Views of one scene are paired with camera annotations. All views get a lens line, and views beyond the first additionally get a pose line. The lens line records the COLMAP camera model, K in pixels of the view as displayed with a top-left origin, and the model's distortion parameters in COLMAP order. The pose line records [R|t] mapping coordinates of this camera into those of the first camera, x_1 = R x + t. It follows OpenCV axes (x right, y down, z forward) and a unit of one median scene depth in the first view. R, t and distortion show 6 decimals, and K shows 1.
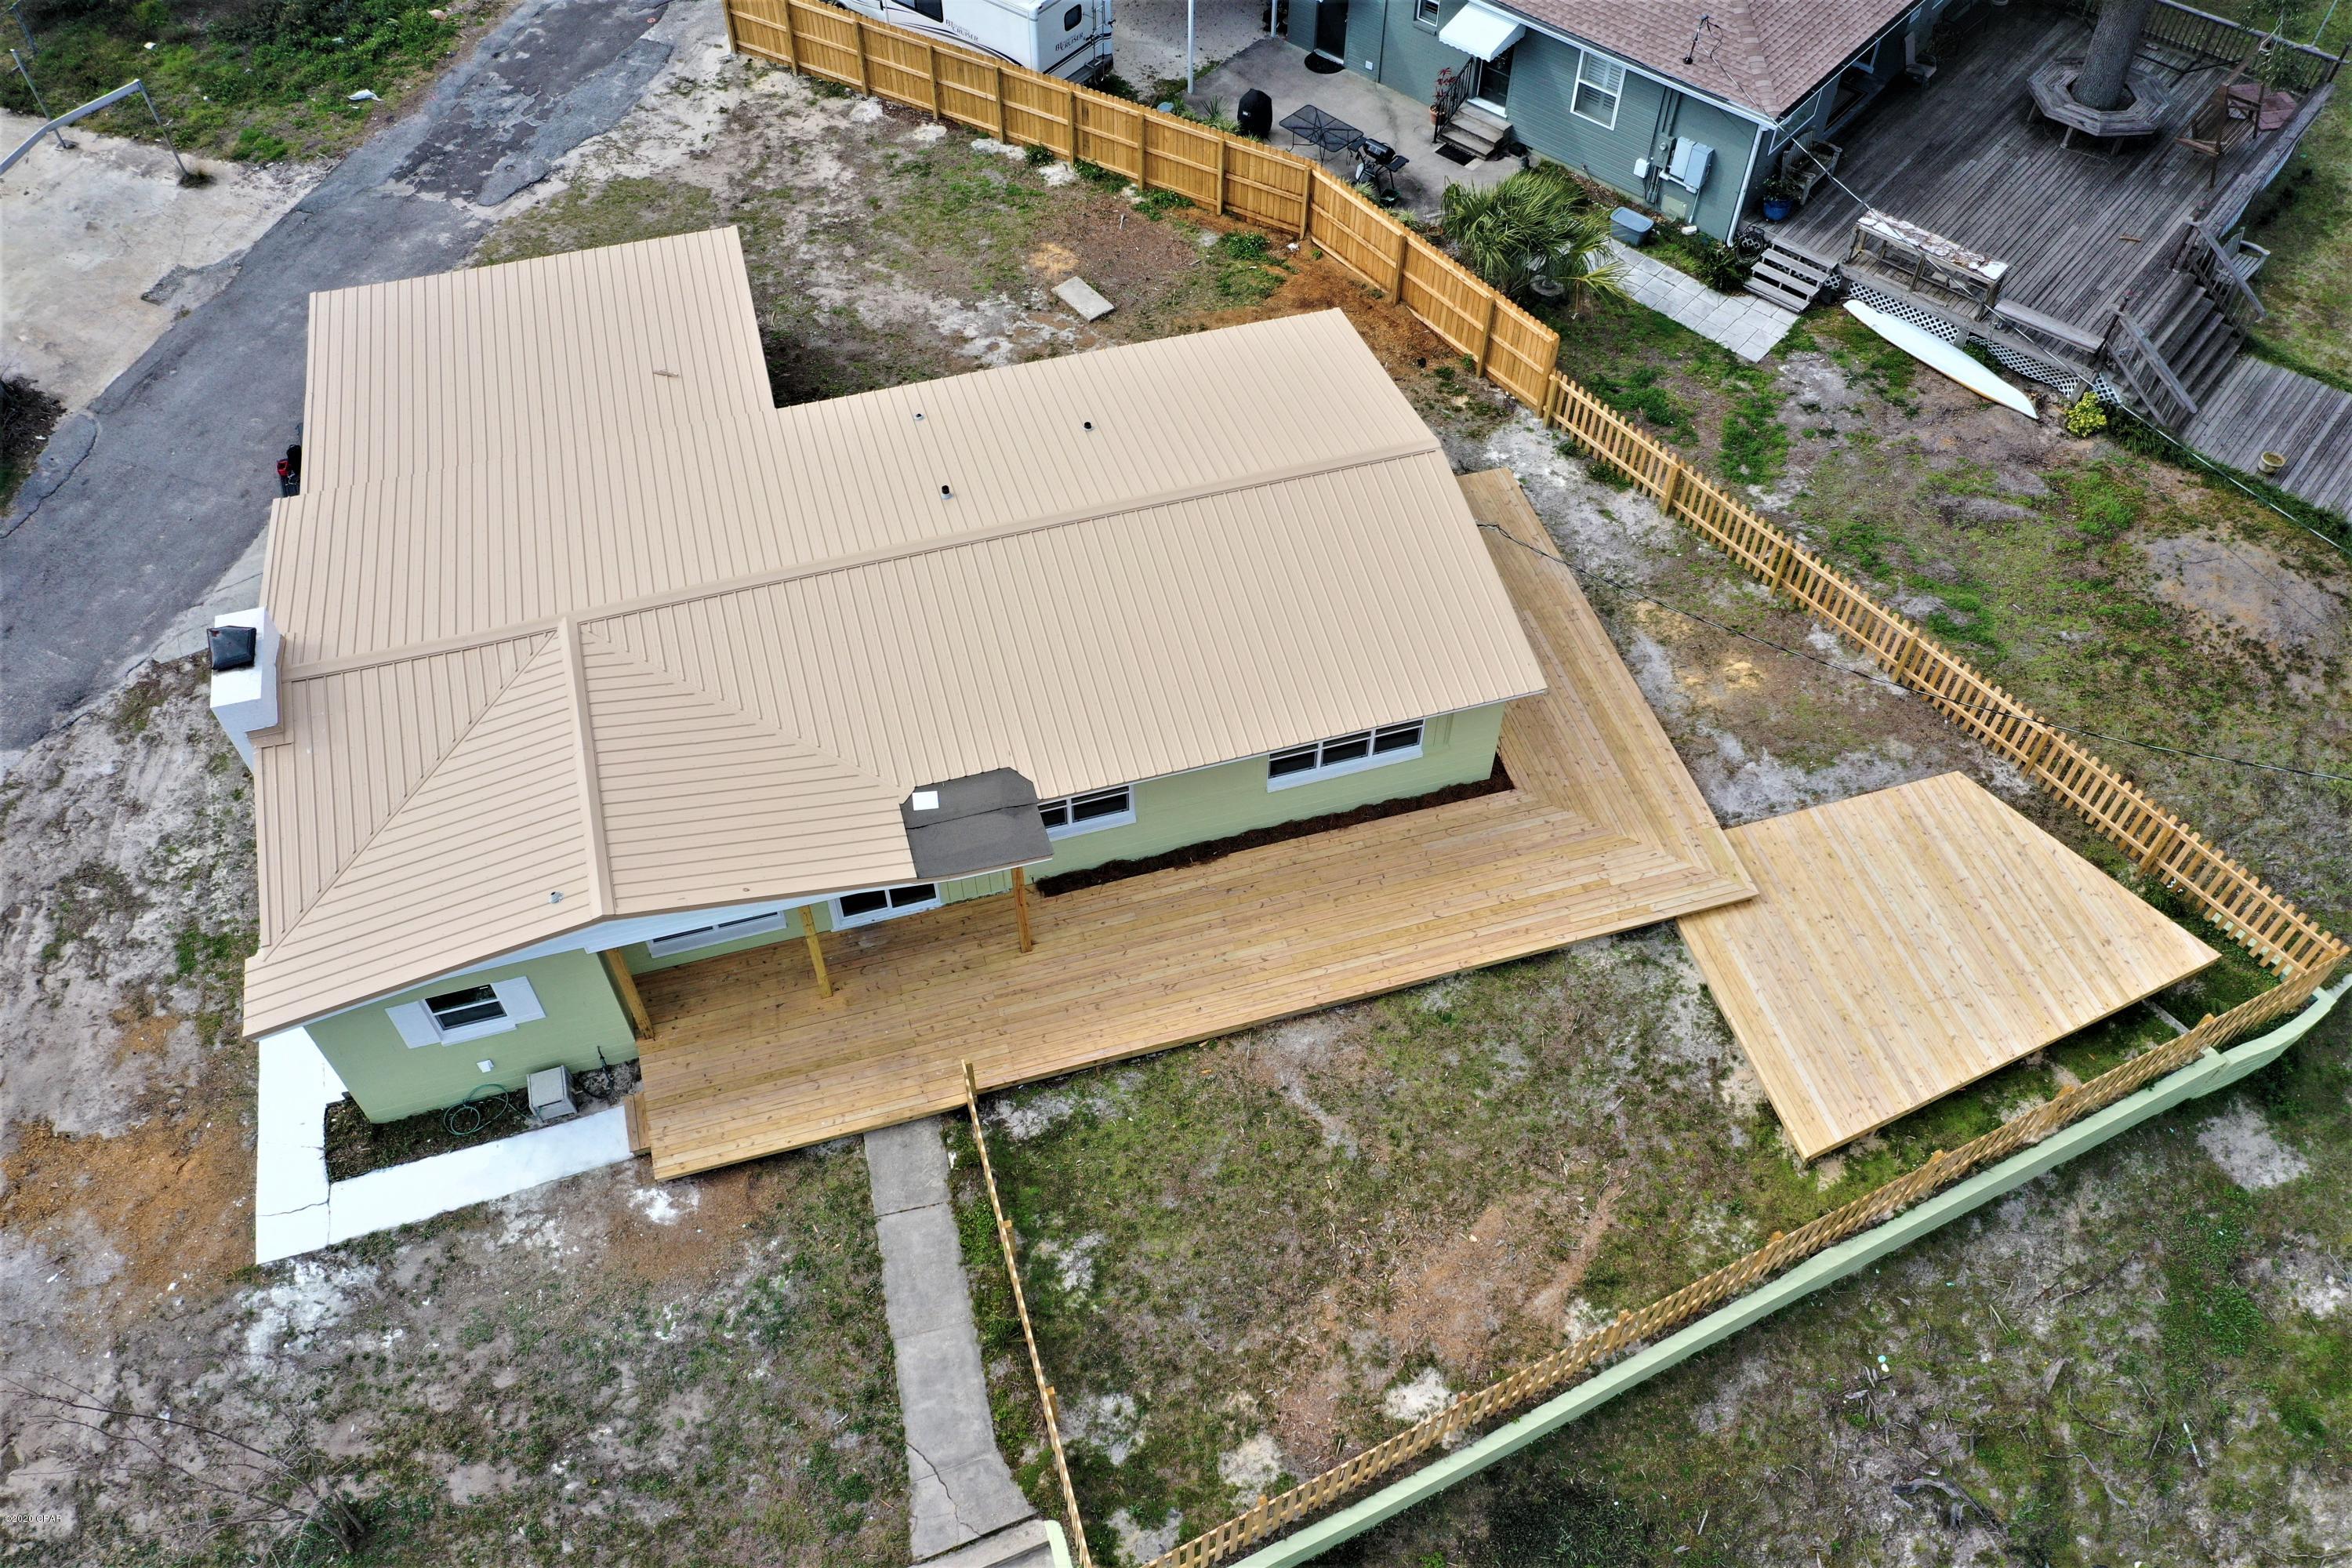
lens RADIAL K [[1867.7, 0, 1177.7], [0, 1867.7, 772.2], [0, 0, 1]] dist [0.016221, 0.000621]
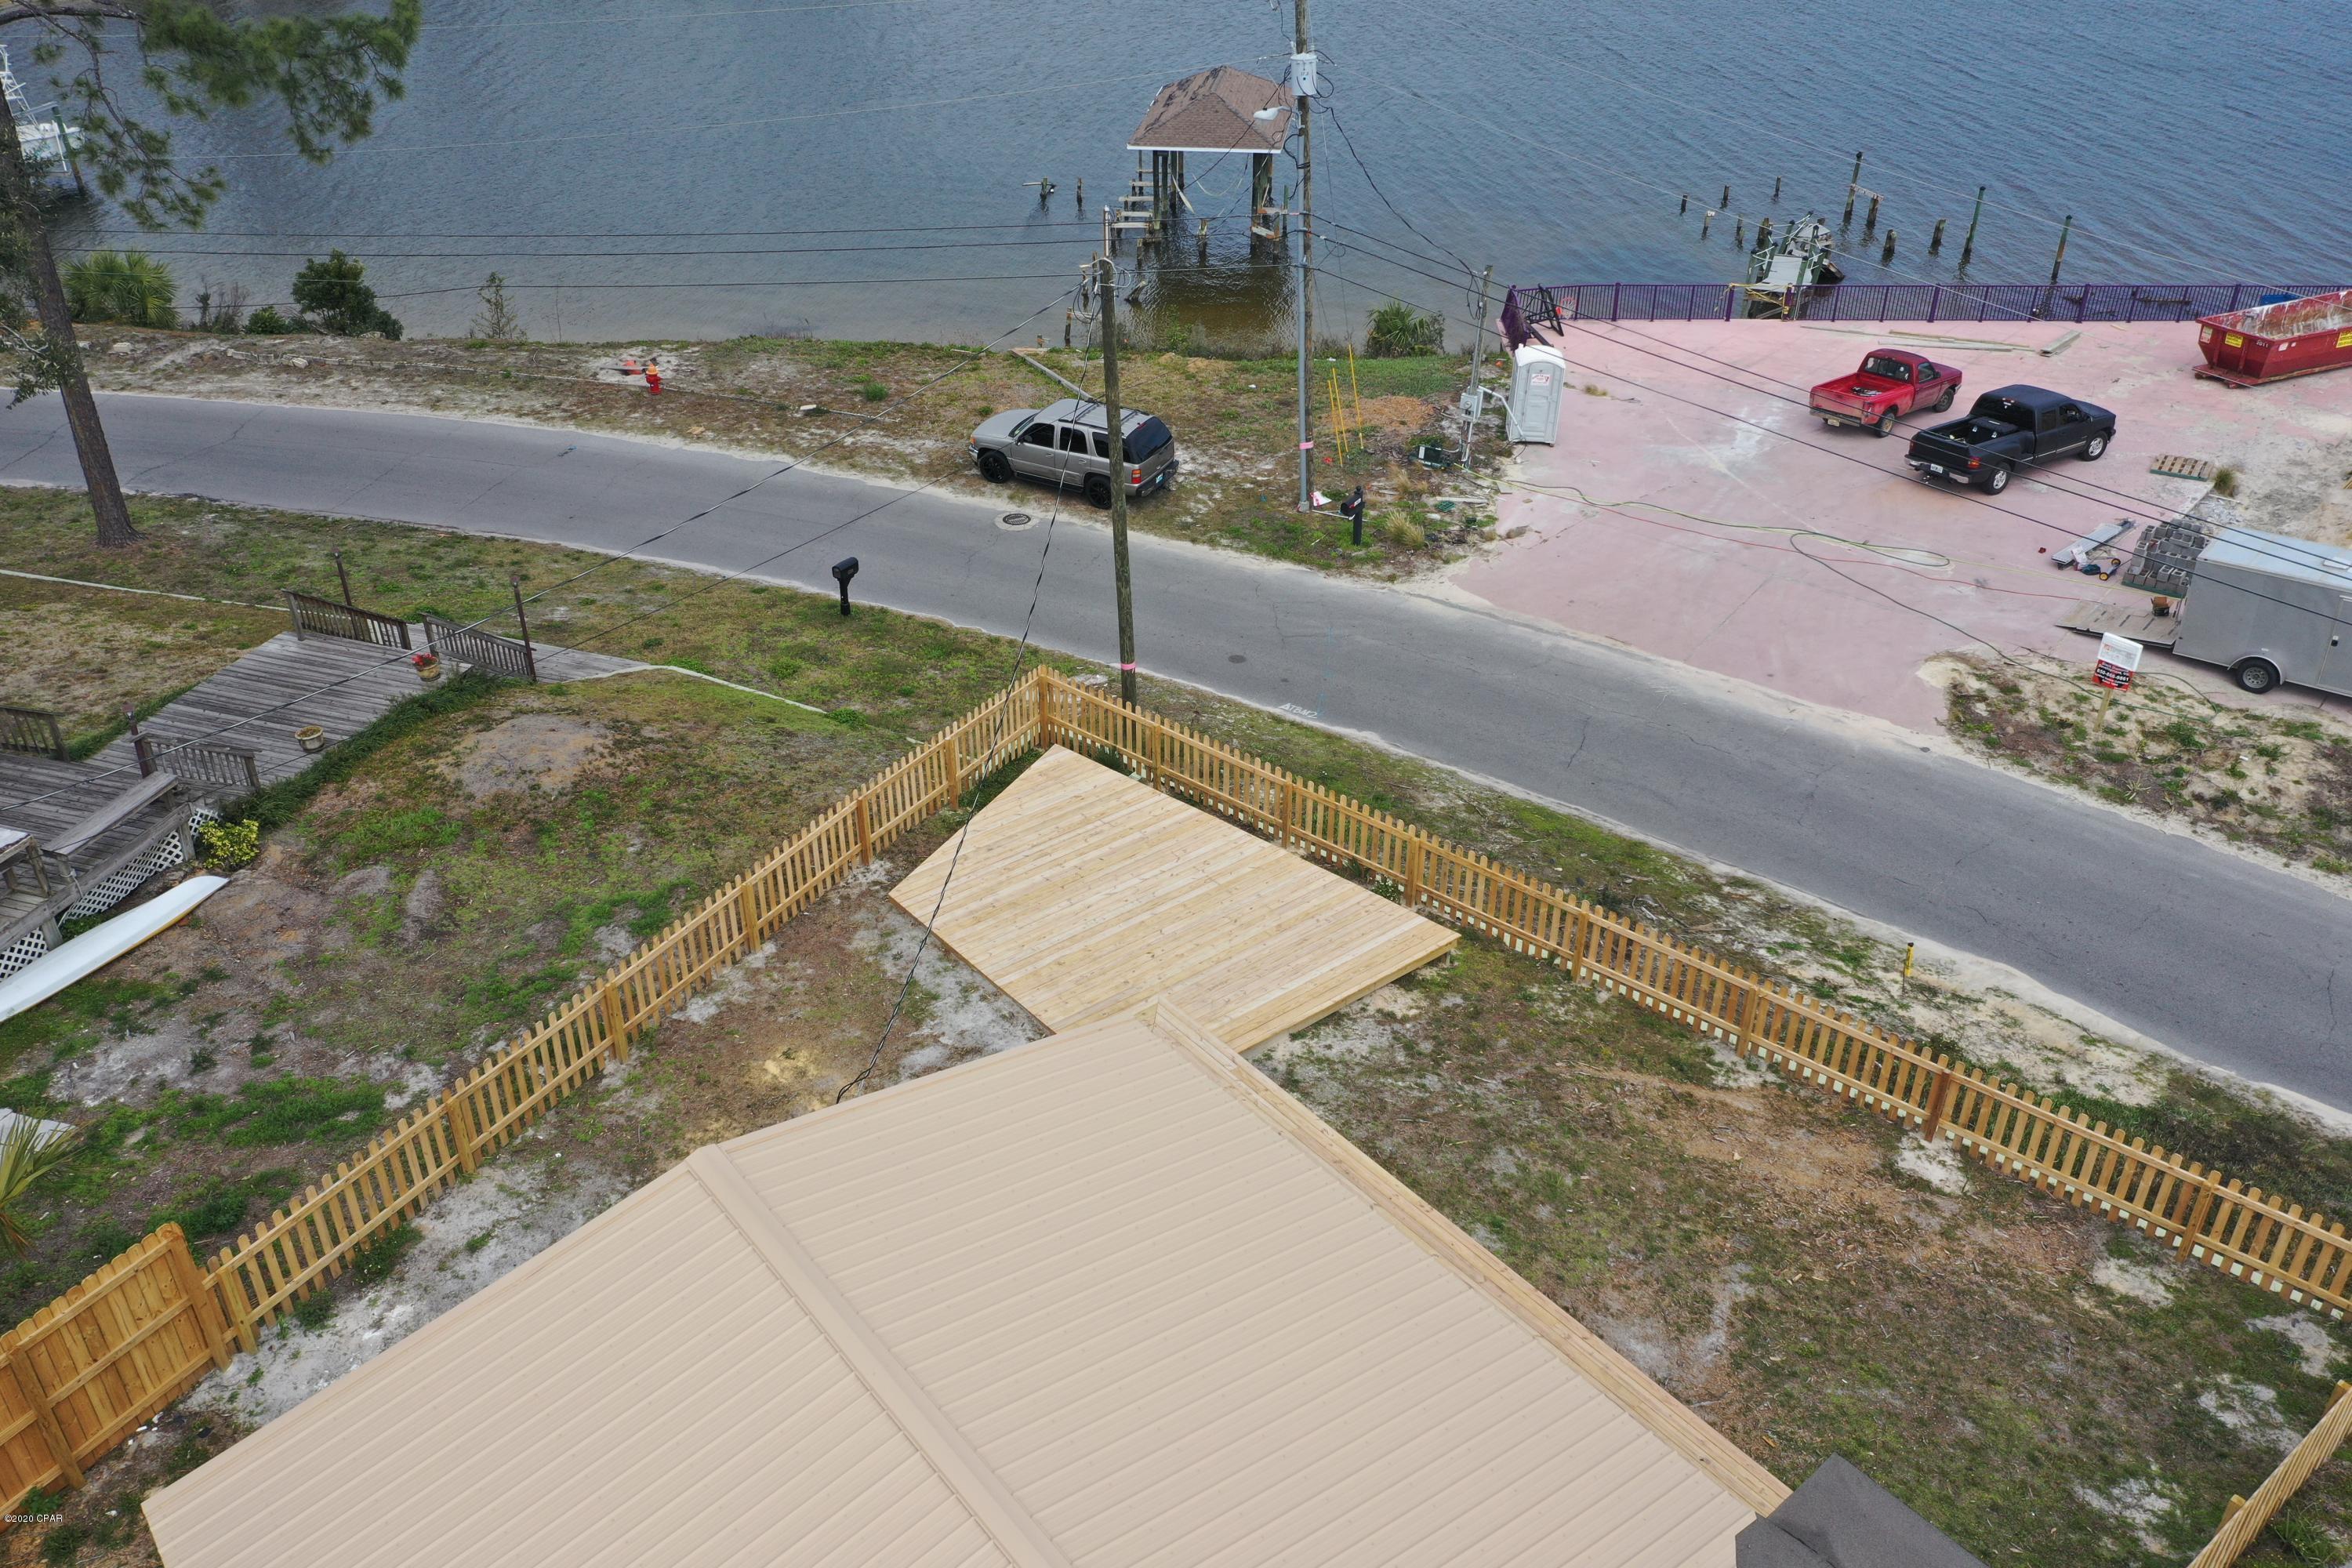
lens RADIAL K [[1867.7, 0, 1177.7], [0, 1867.7, 772.2], [0, 0, 1]] dist [0.016221, 0.000621]
pose [[-0.386723, -0.479263, 0.787879, -0.264692], [0.718840, 0.378521, 0.583088, -0.397393], [-0.577681, 0.791852, 0.198130, 0.659776]]
